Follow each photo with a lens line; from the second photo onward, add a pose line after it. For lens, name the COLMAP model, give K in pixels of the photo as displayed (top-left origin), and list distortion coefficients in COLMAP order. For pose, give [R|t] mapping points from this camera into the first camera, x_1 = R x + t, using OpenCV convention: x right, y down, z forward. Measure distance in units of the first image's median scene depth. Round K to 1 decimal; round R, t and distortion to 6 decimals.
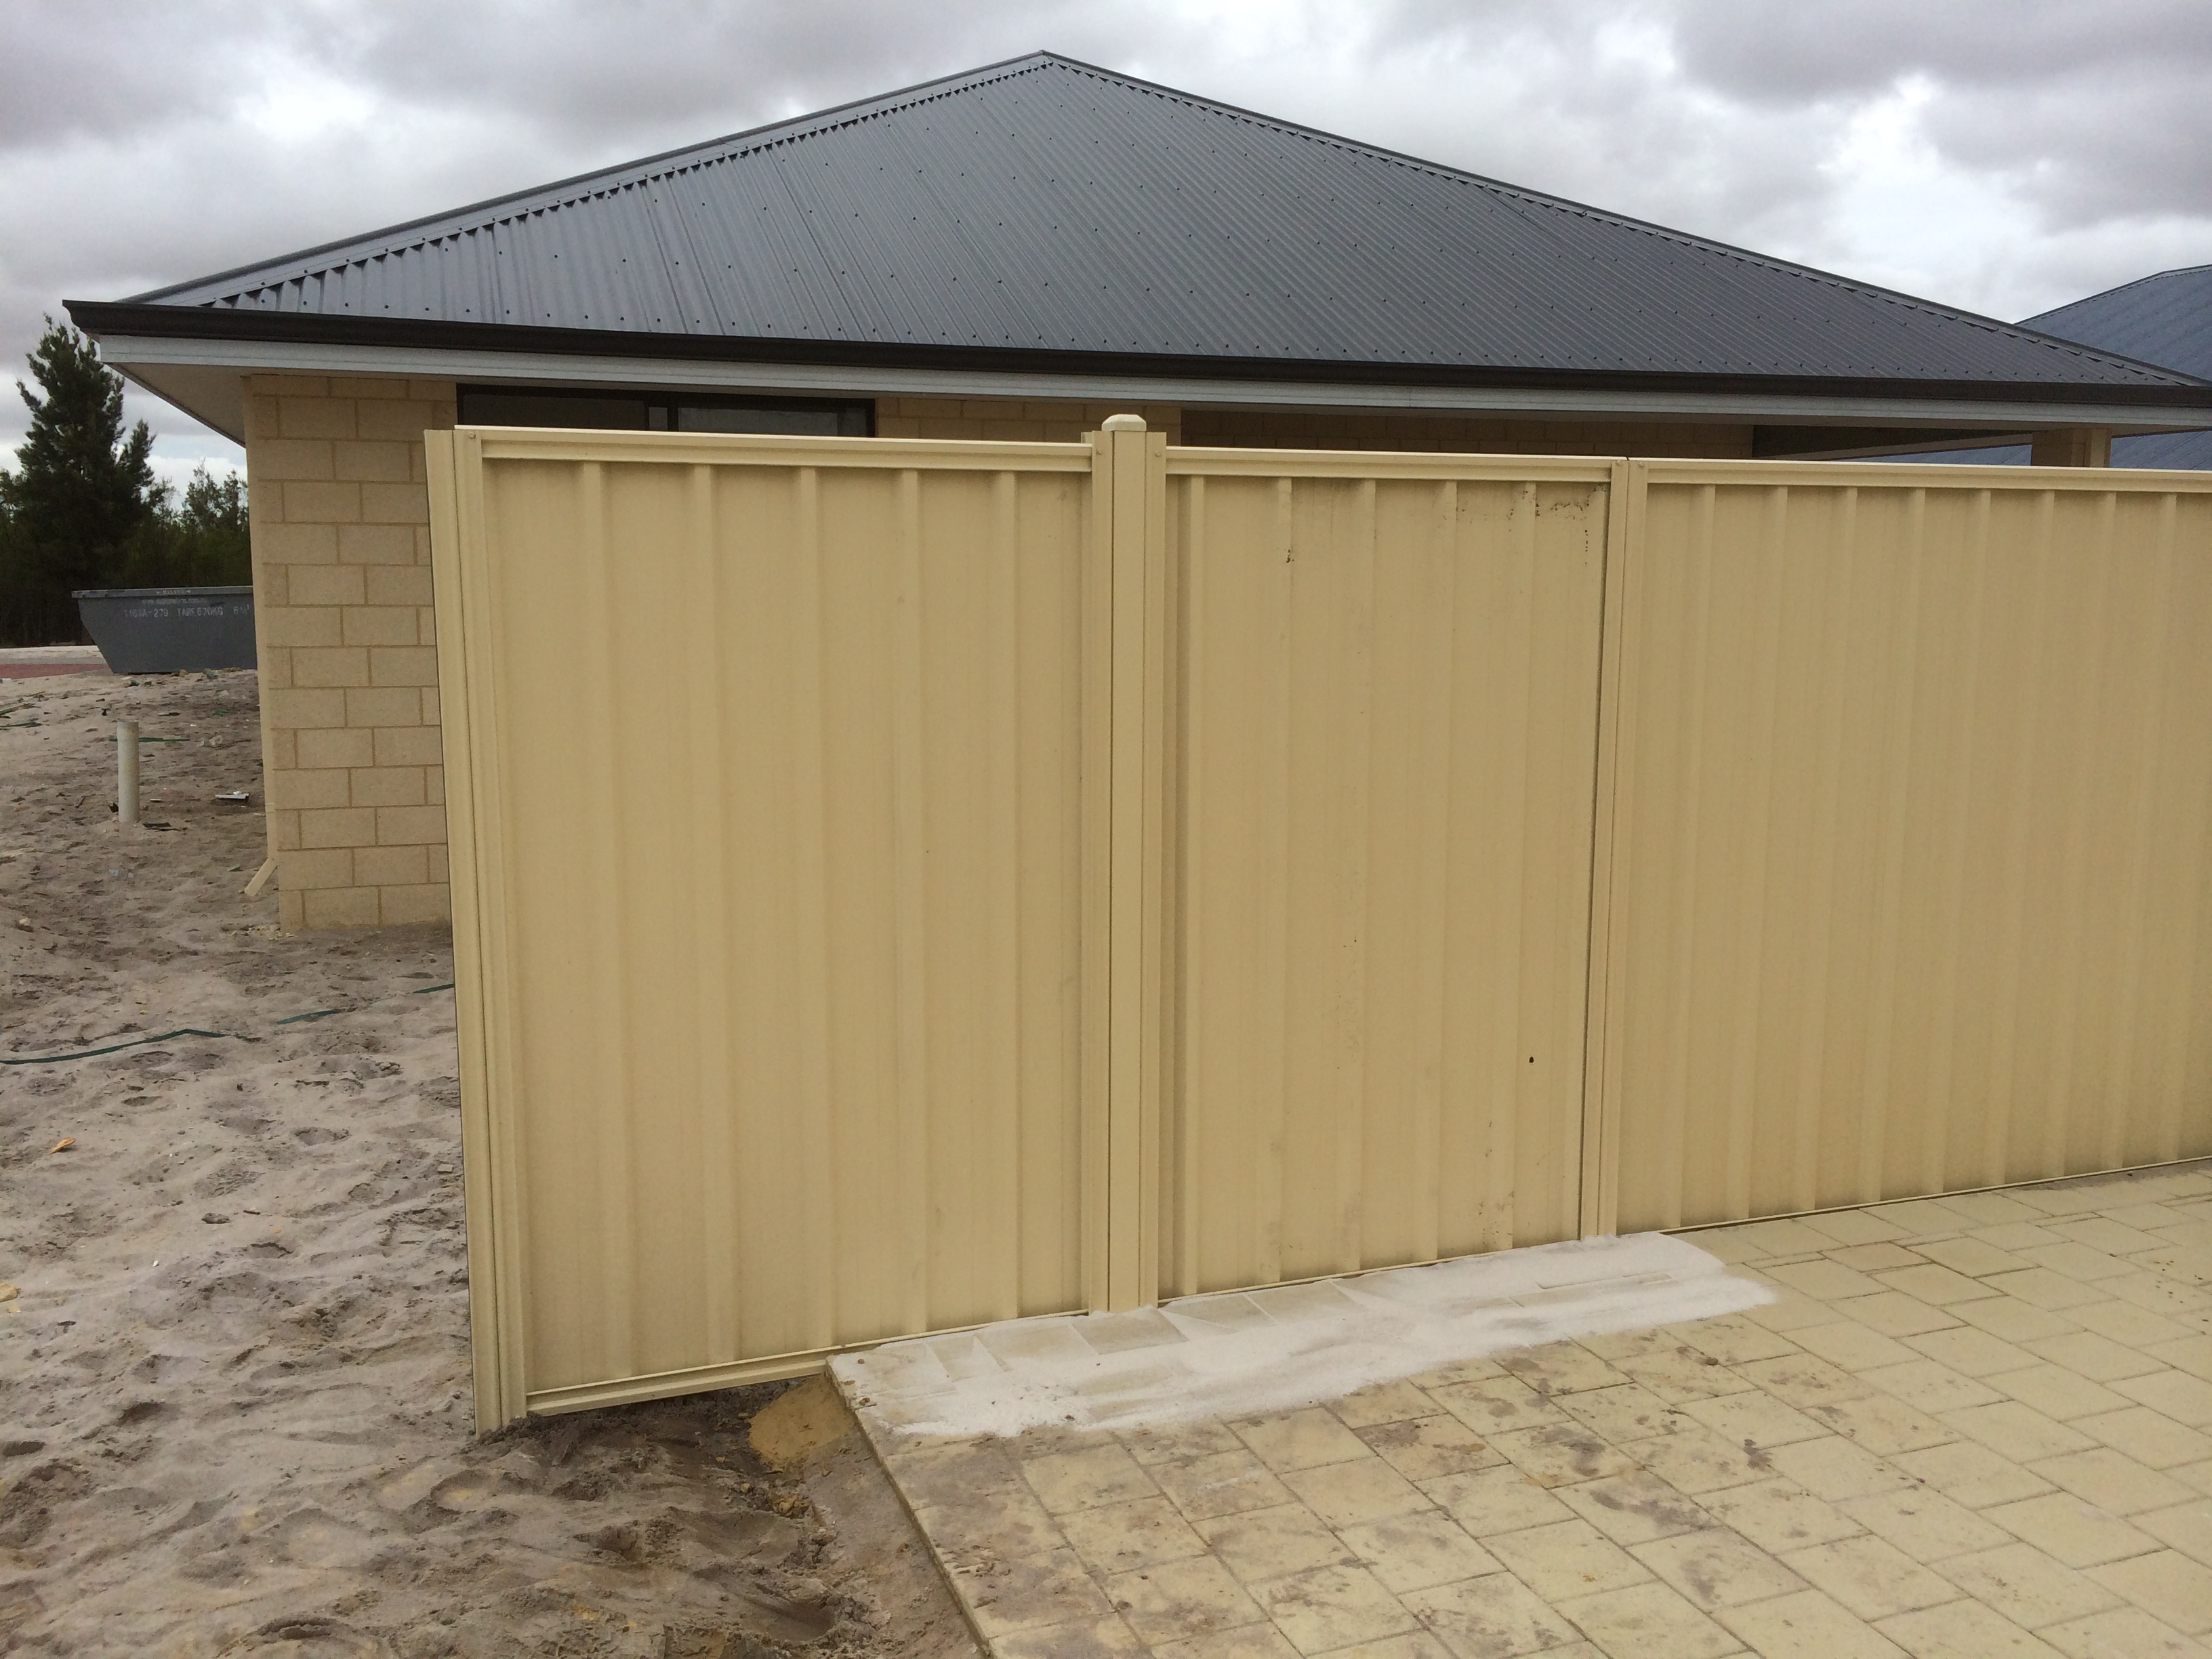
lens RADIAL K [[1913.0, 0, 1098.7], [0, 1913.0, 828.8], [0, 0, 1]] dist [0.064215, -0.075038]
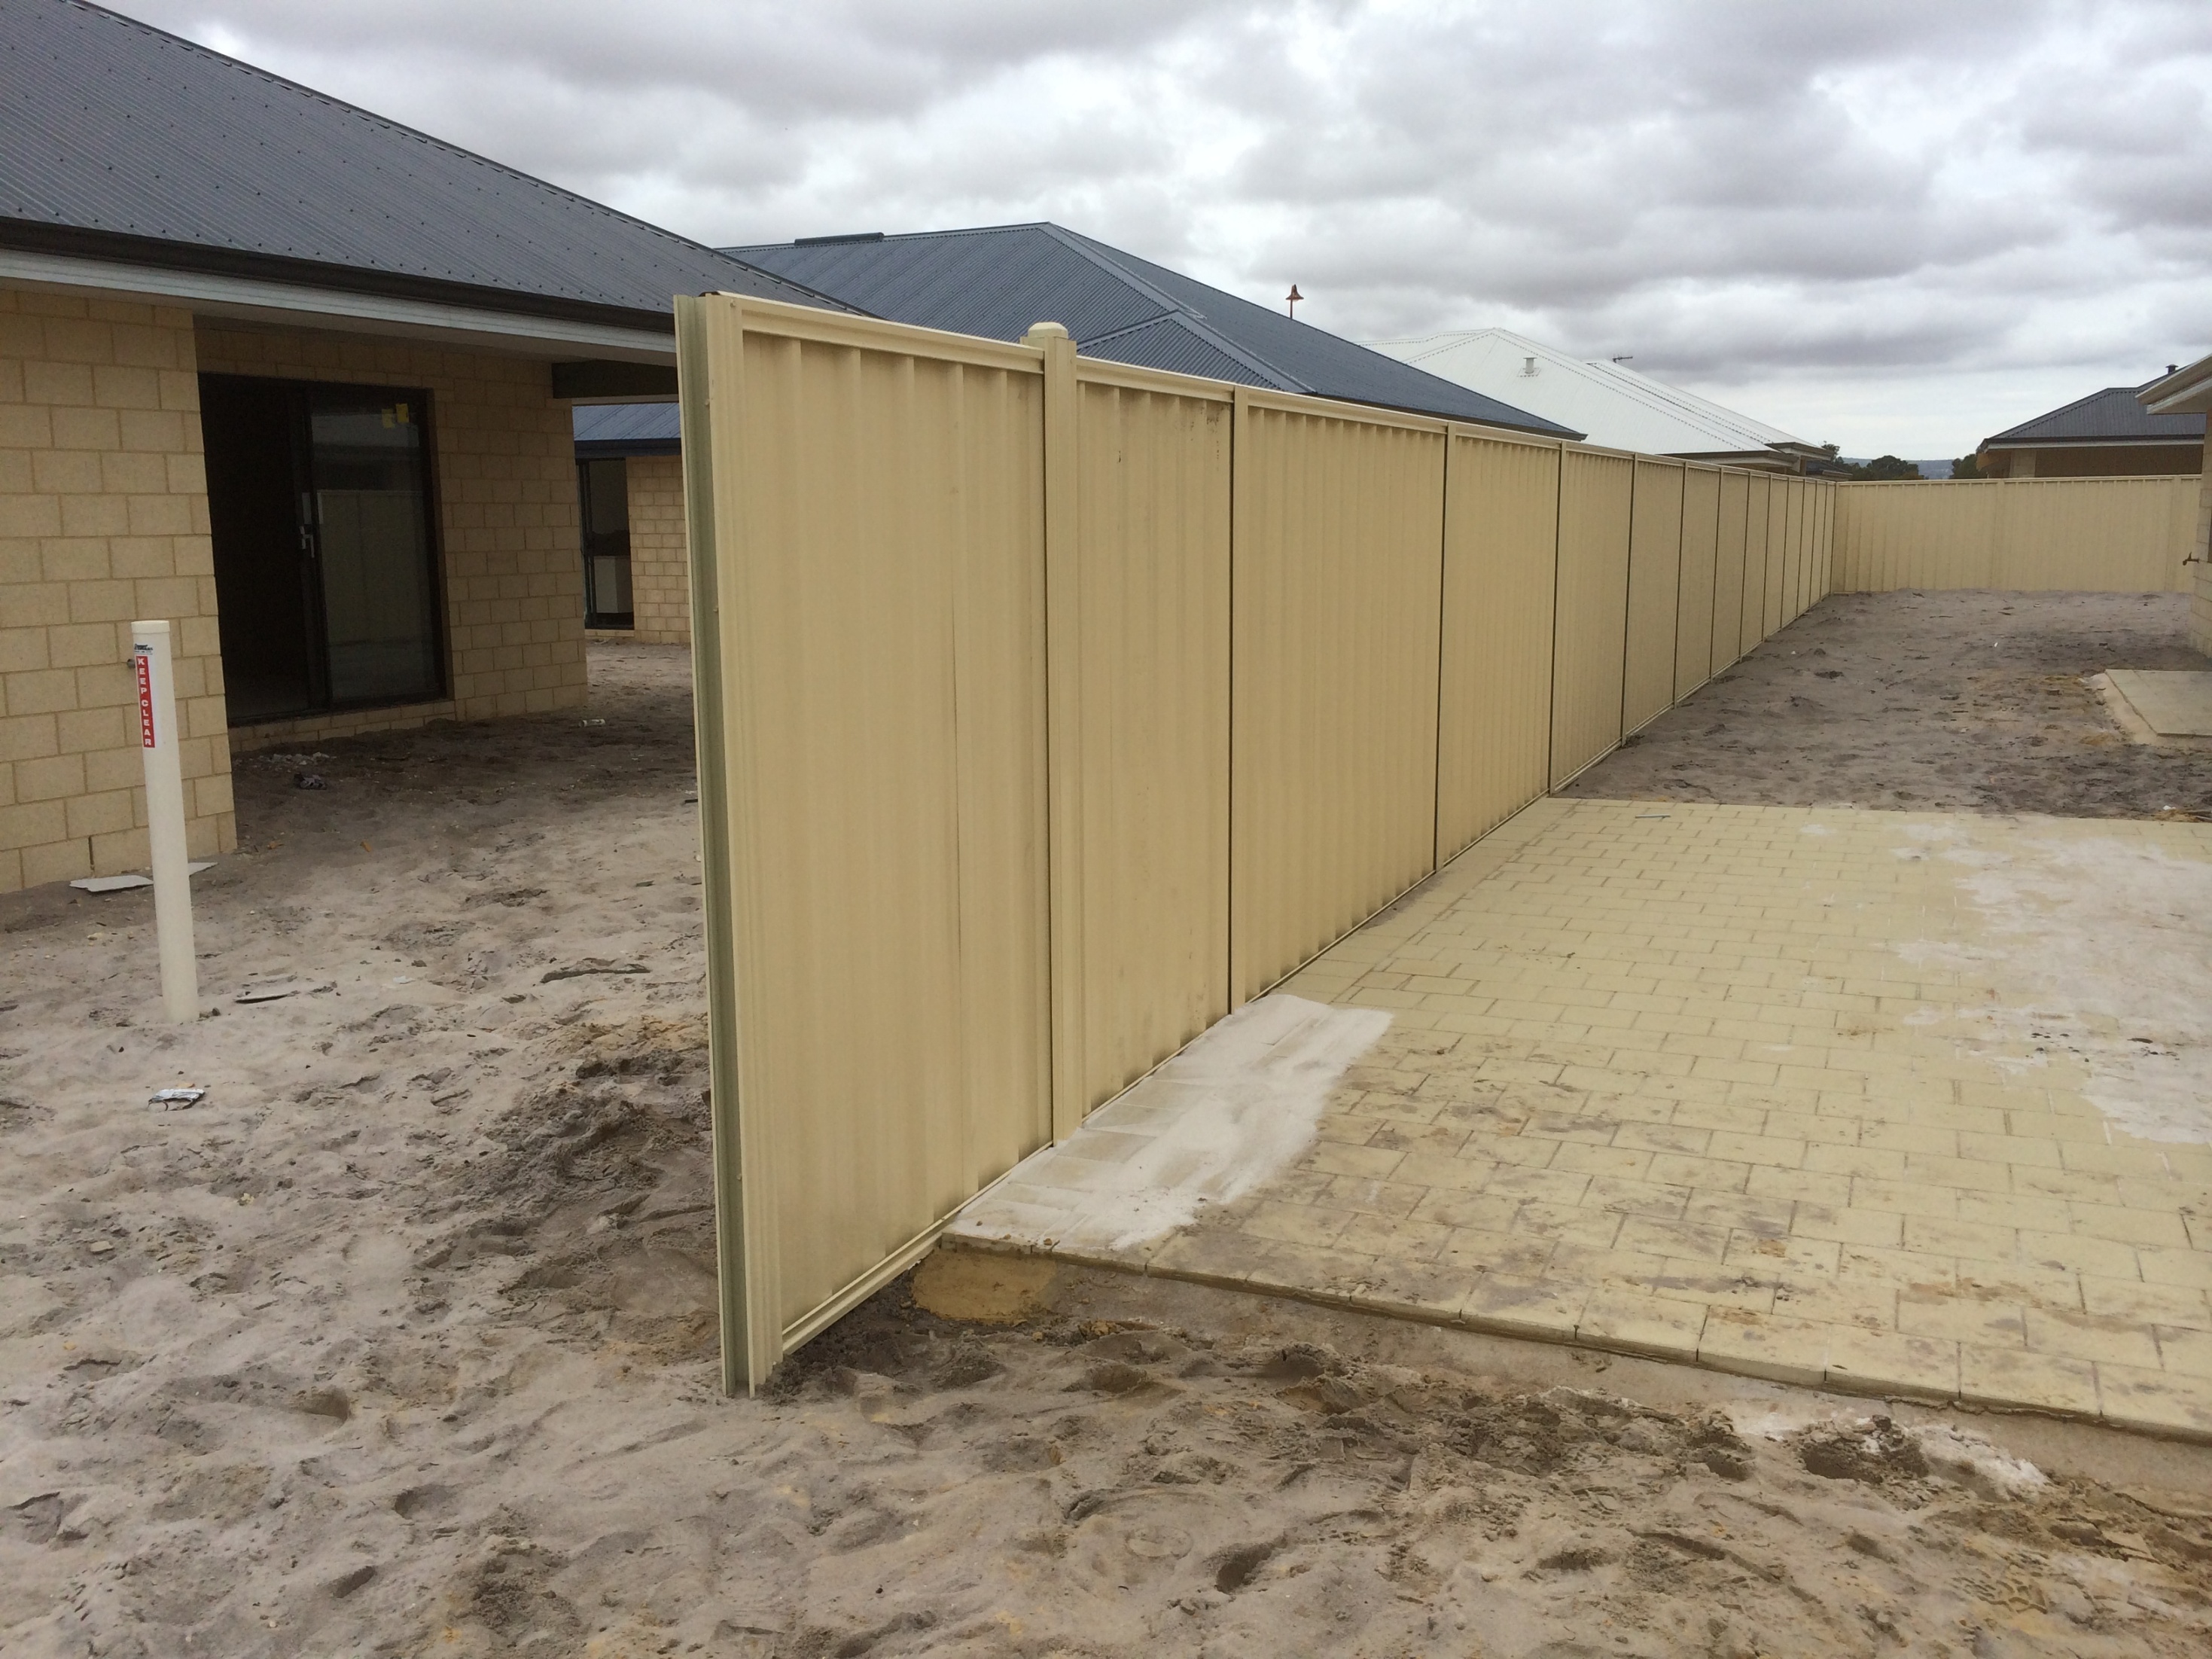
lens RADIAL K [[1913.2, 0, 1106.5], [0, 1913.2, 829.5], [0, 0, 1]] dist [0.064215, -0.075038]
pose [[0.690303, -0.124891, 0.712660, -0.843385], [0.108445, 0.991722, 0.068753, 0.000453], [-0.715347, 0.029824, 0.698132, 0.228923]]
